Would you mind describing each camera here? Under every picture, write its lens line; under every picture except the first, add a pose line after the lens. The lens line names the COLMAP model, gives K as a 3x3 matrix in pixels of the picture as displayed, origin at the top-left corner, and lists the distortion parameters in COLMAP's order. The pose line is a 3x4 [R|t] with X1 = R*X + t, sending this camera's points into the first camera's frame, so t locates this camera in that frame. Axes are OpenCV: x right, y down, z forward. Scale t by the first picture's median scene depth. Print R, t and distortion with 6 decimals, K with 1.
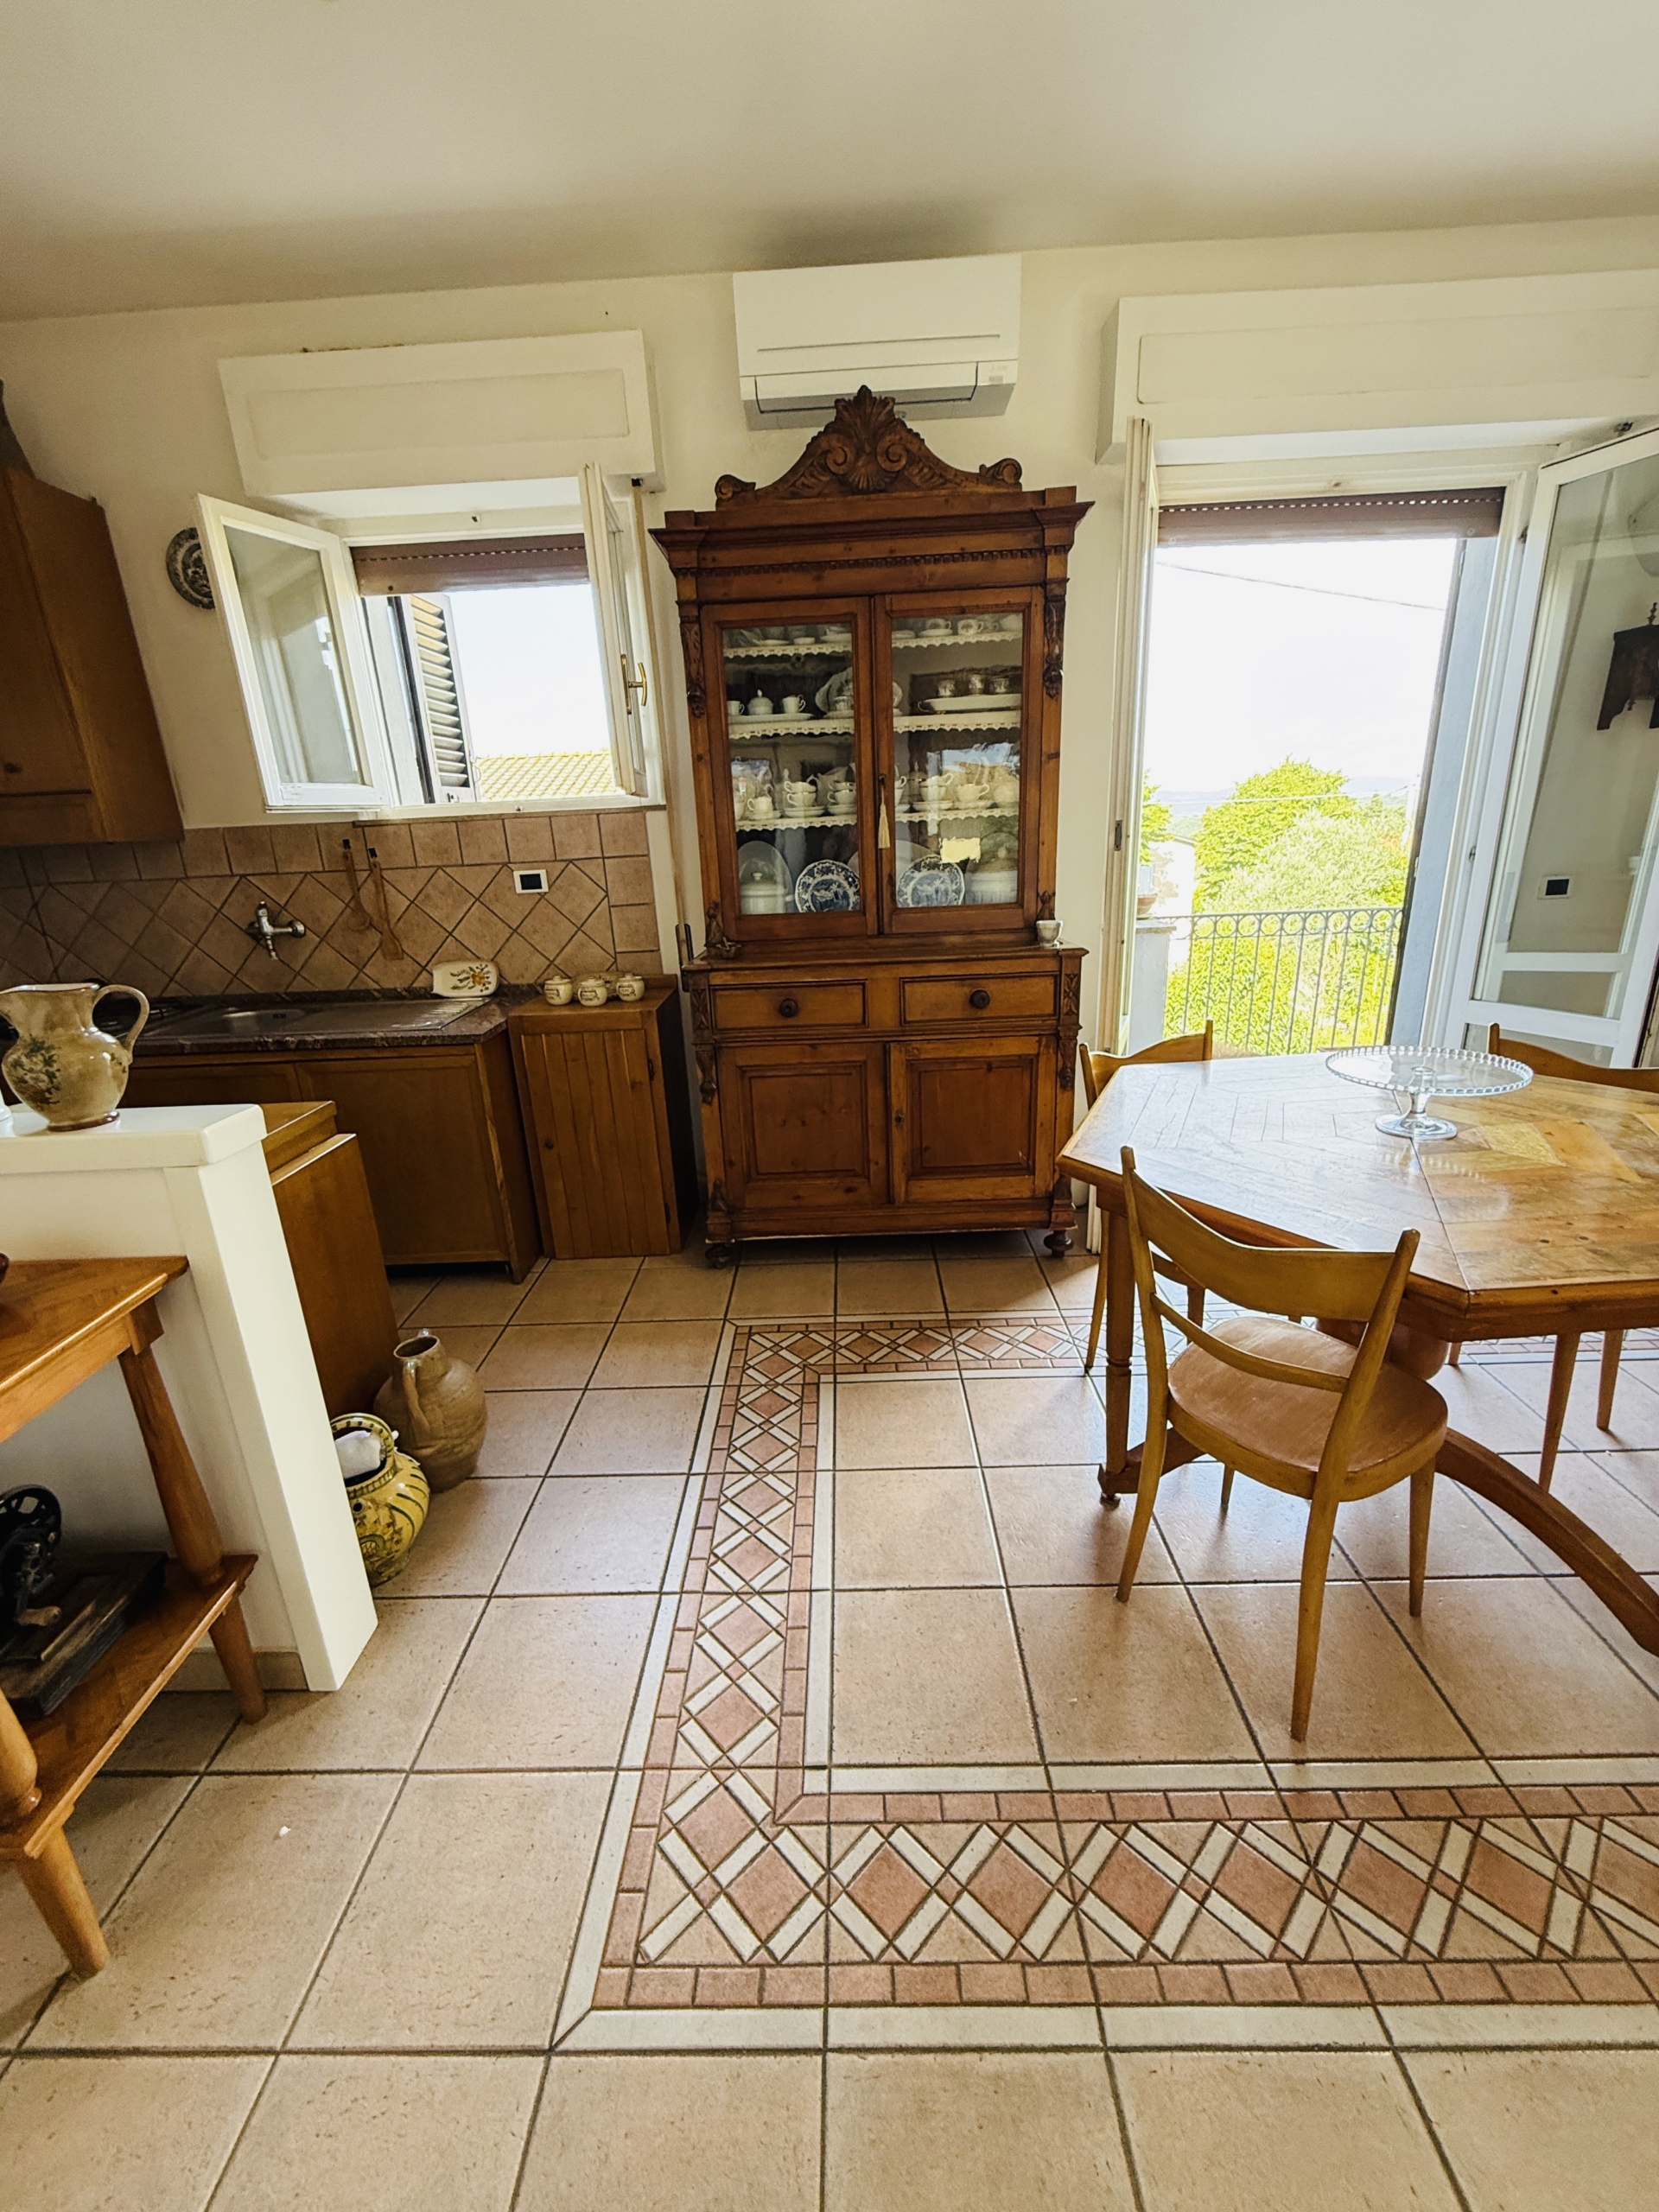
lens RADIAL K [[878.4, 0, 829.4], [0, 878.4, 1101.5], [0, 0, 1]] dist [0.000473, -0.000165]
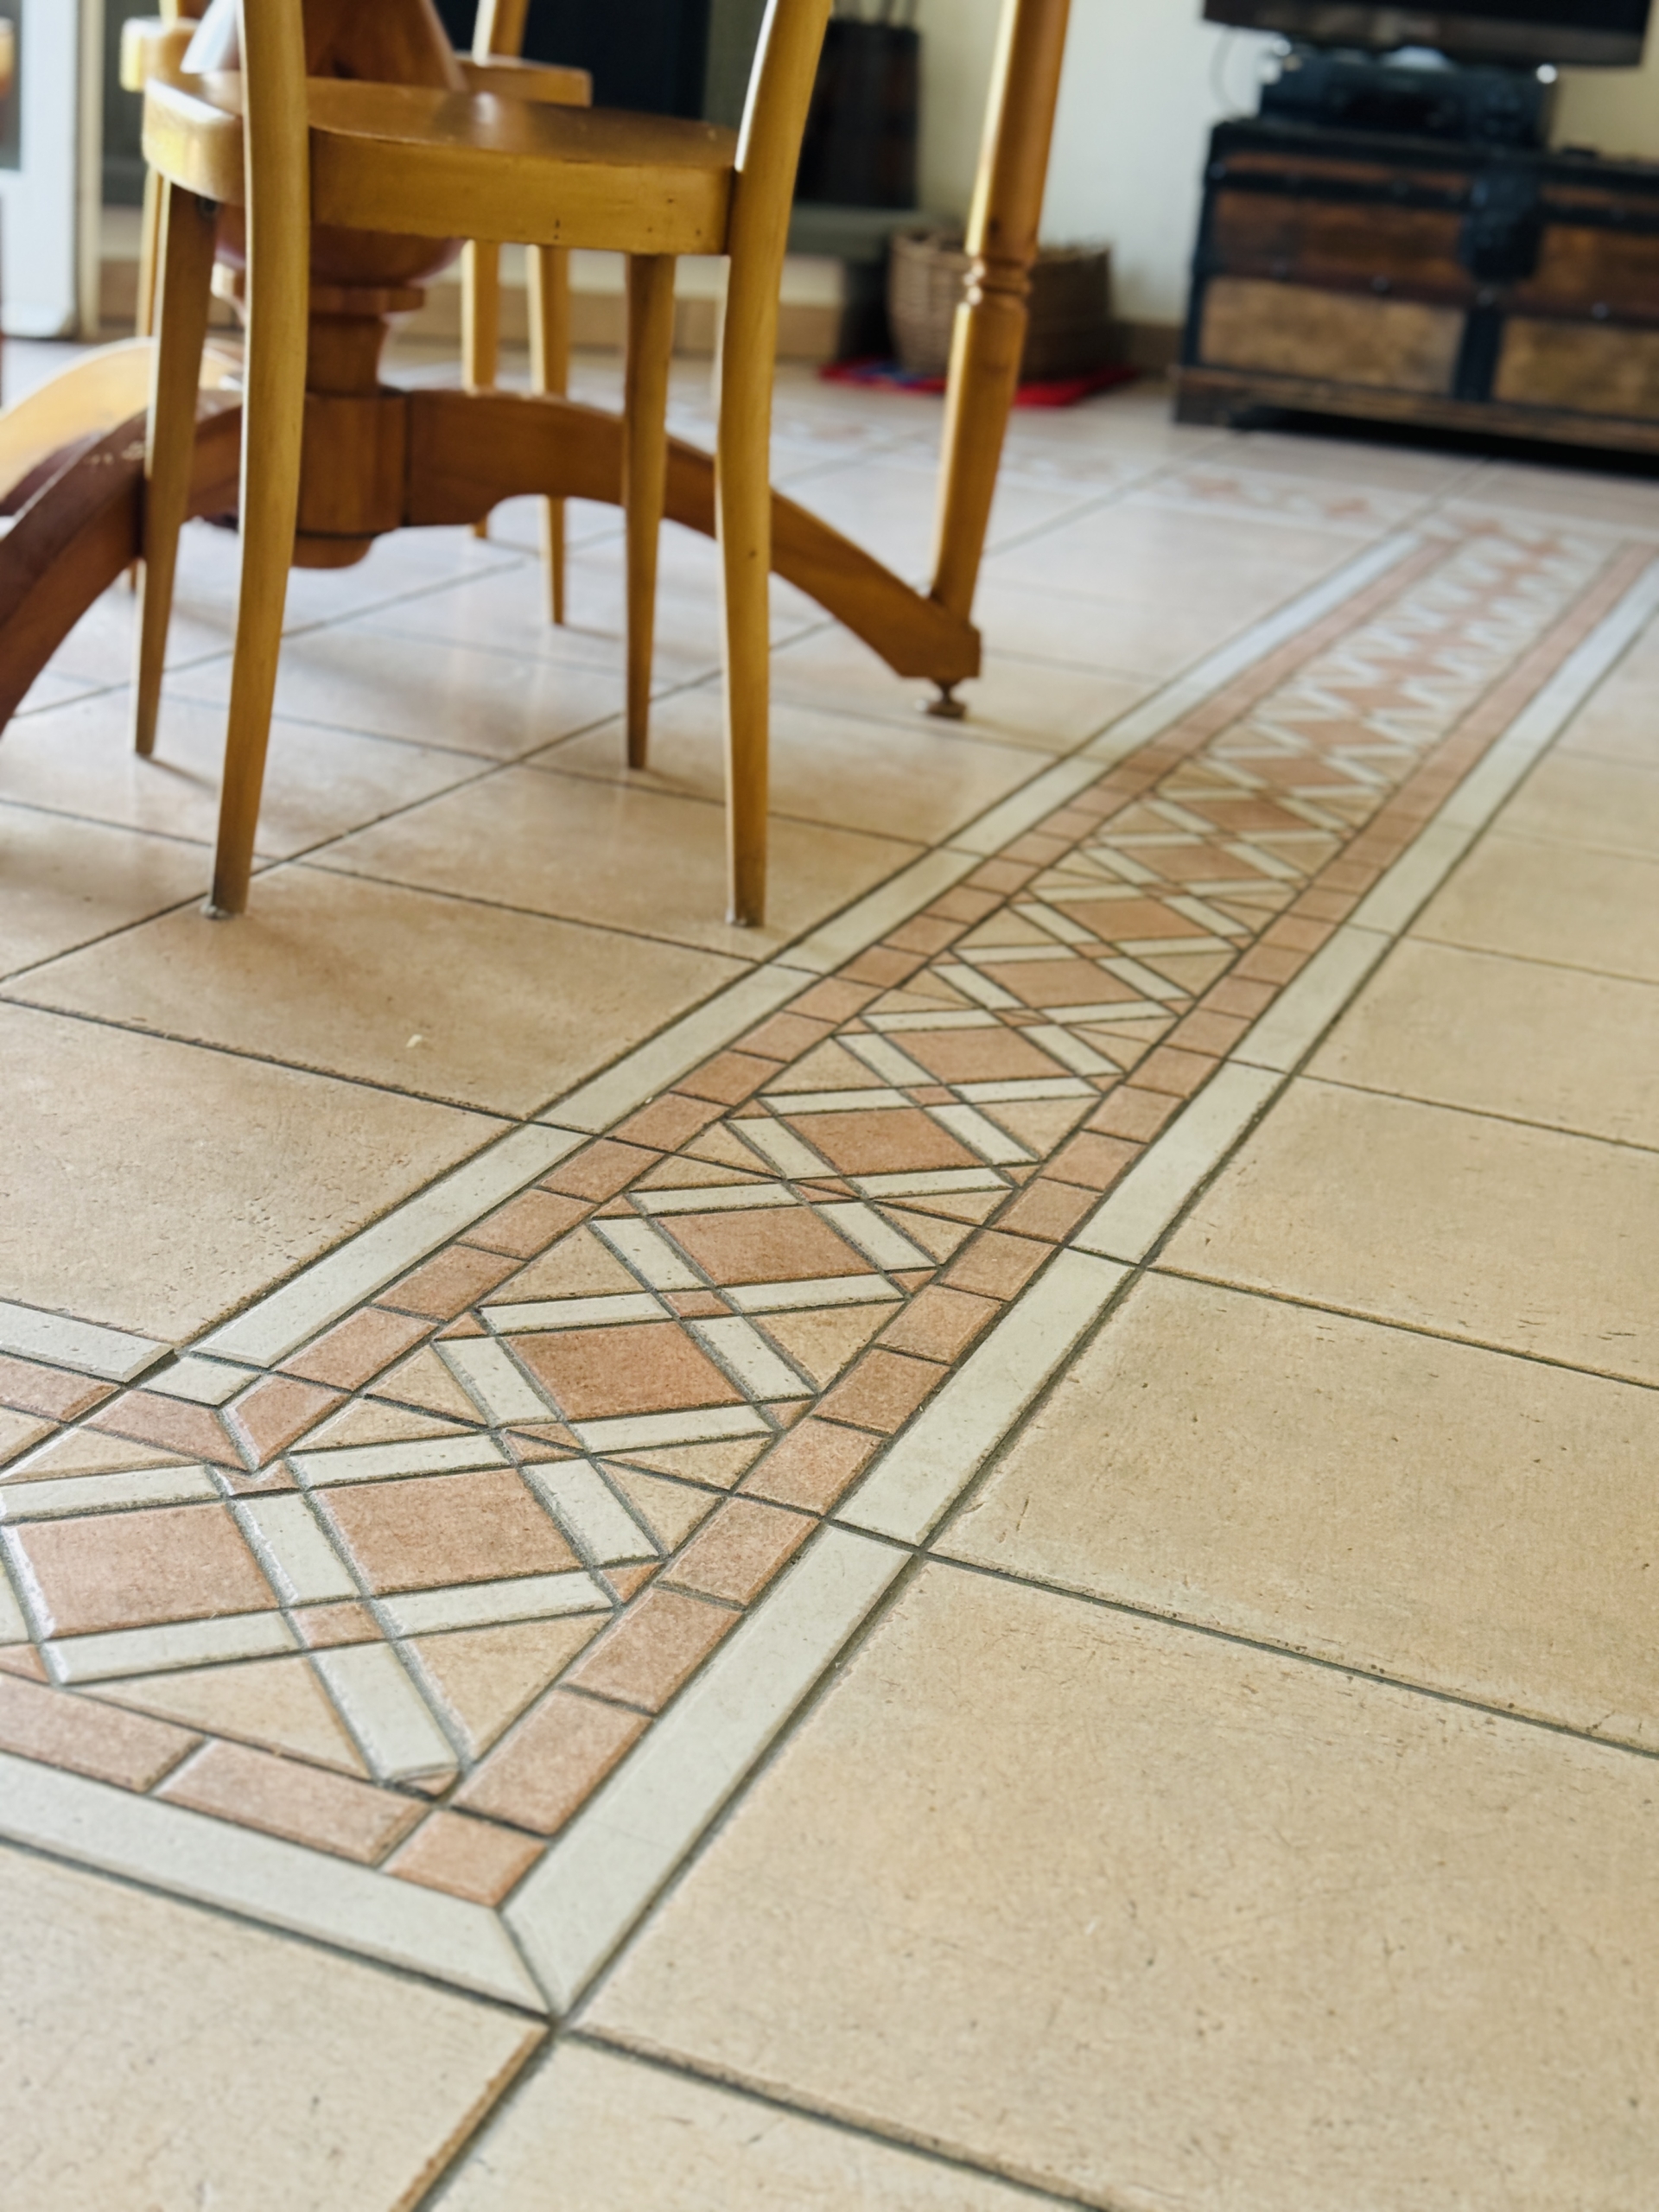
lens RADIAL K [[3097.8, 0, 820.0], [0, 3097.8, 1122.0], [0, 0, 1]] dist [0.118588, 0.000000]
pose [[0.332477, -0.257818, 0.907187, -0.582876], [0.164288, 0.963035, 0.213479, 0.382928], [-0.928692, 0.078064, 0.362543, 0.343360]]
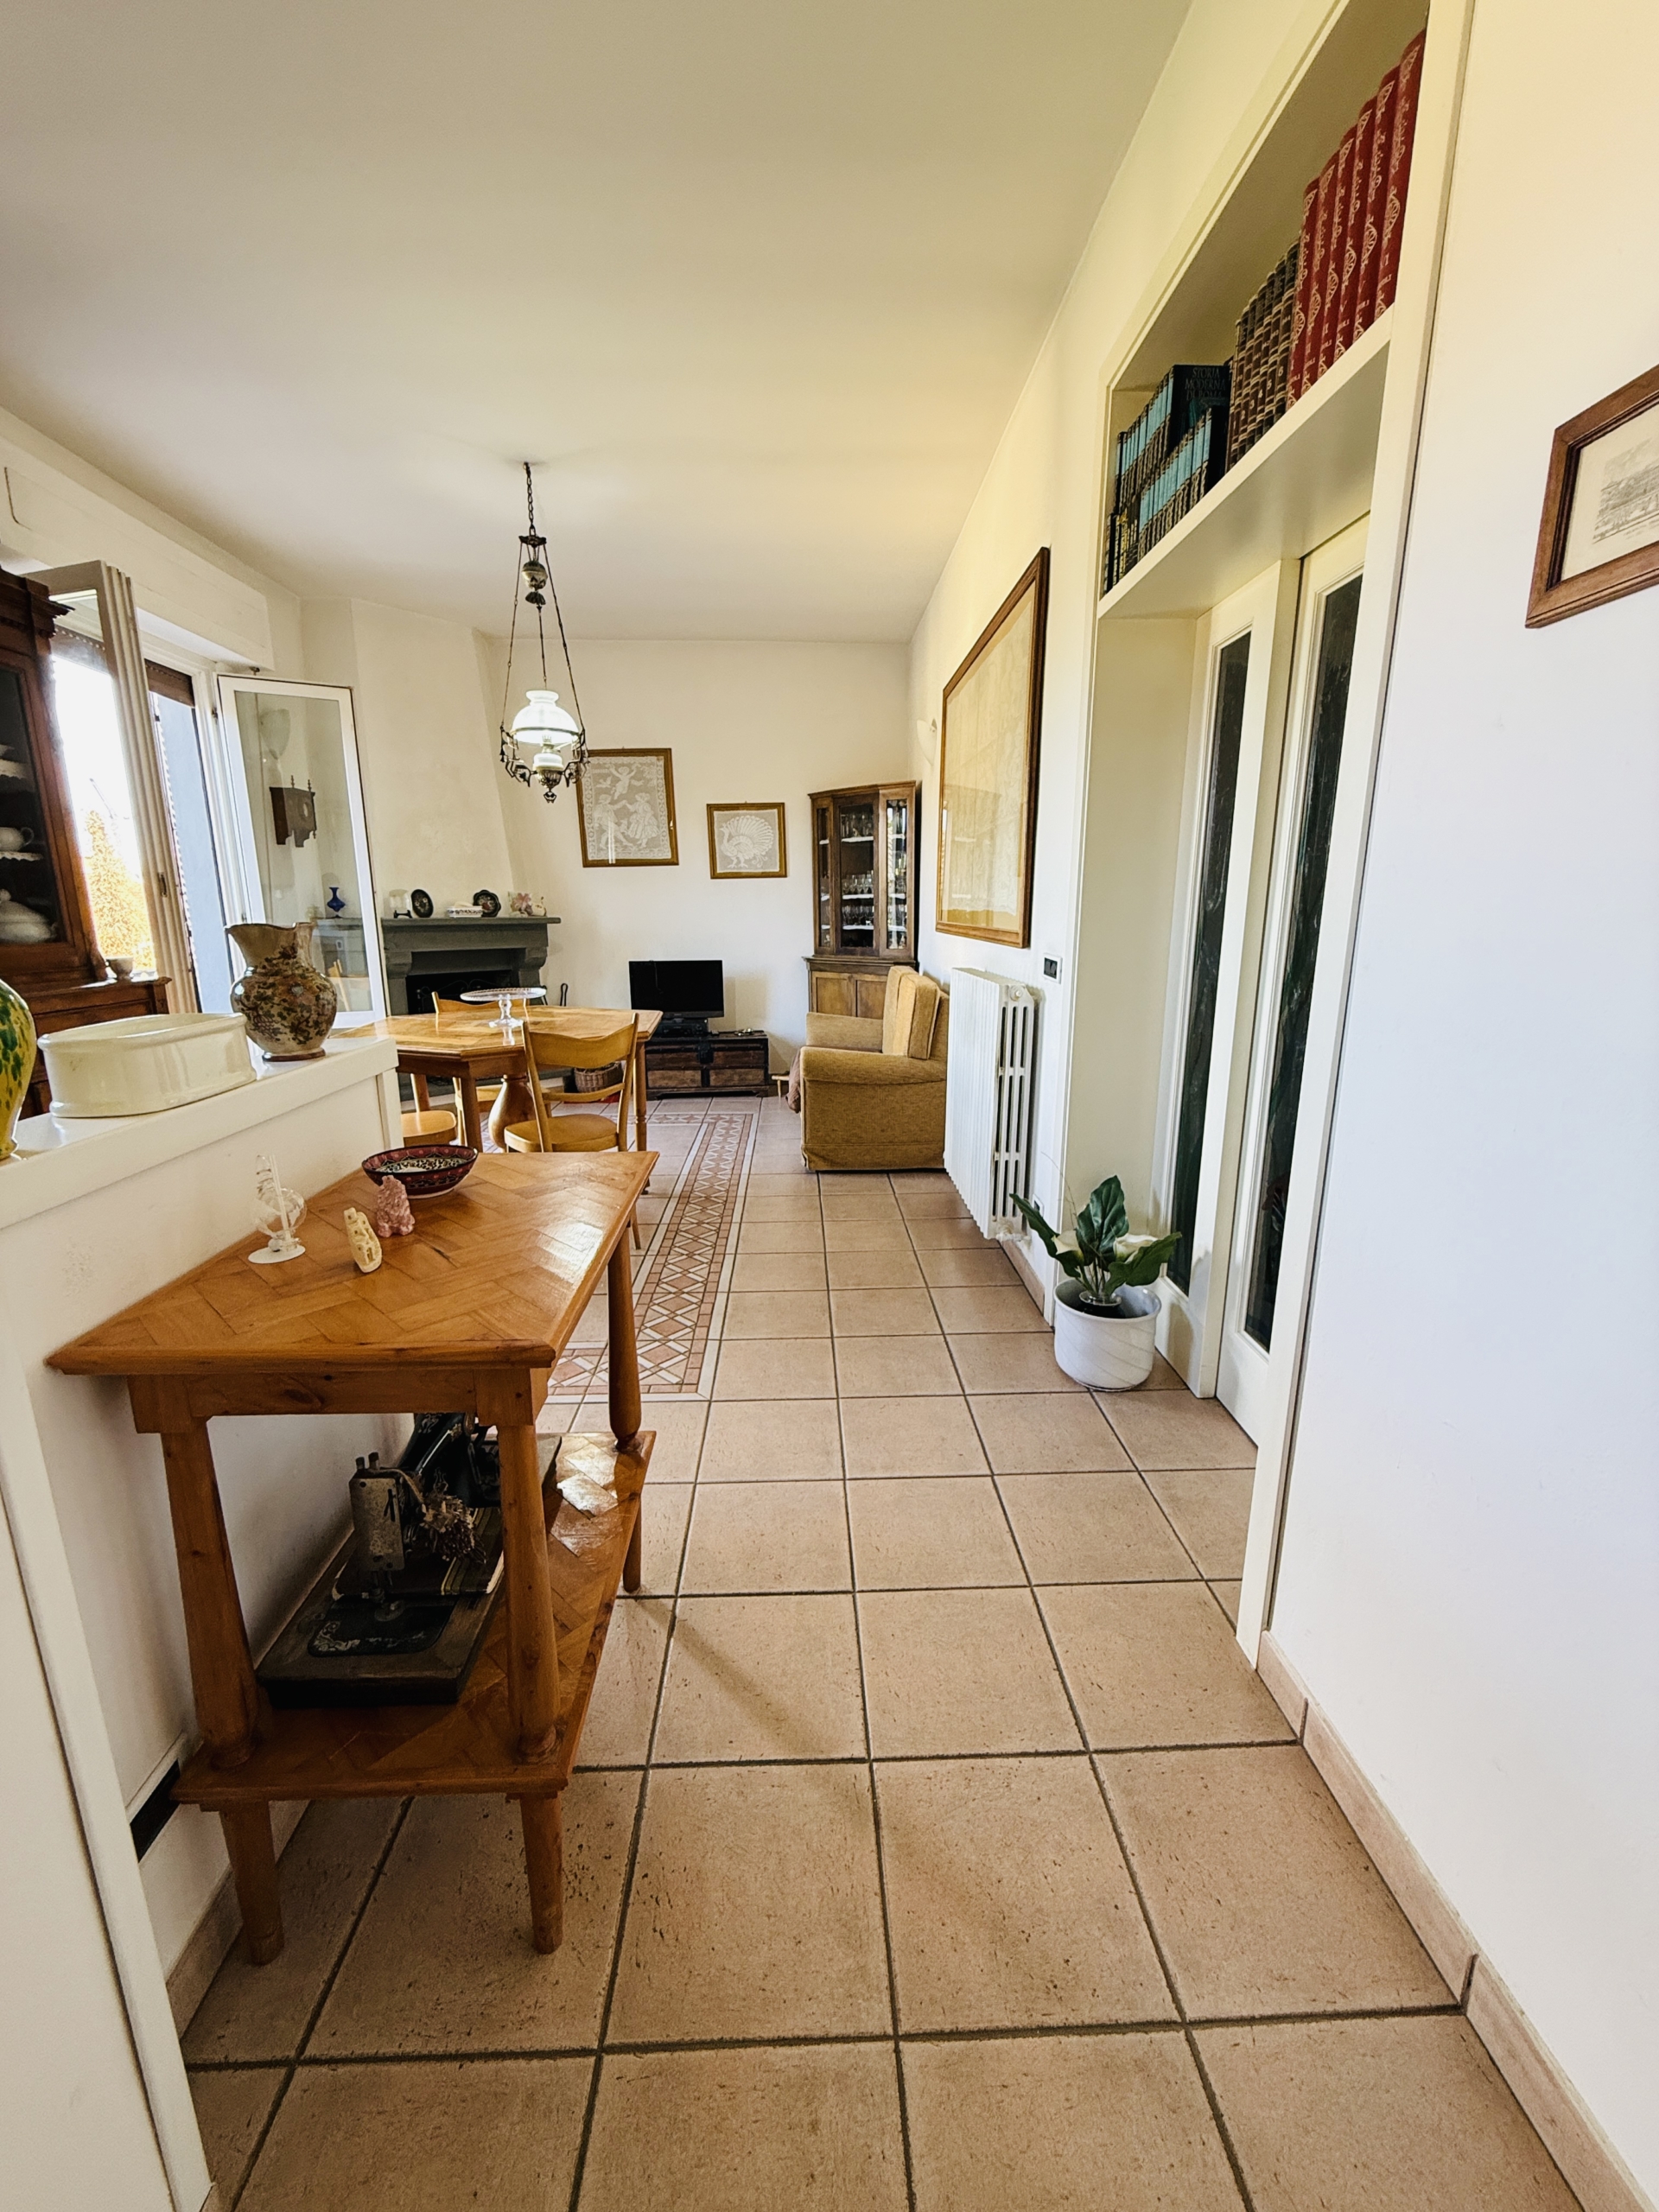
lens RADIAL K [[878.4, 0, 826.7], [0, 878.4, 1098.0], [0, 0, 1]] dist [0.000473, -0.000165]
pose [[-0.051815, -0.167399, 0.984527, -1.336723], [0.300840, 0.937439, 0.175226, 0.053812], [-0.952266, 0.305264, 0.001787, 0.285505]]
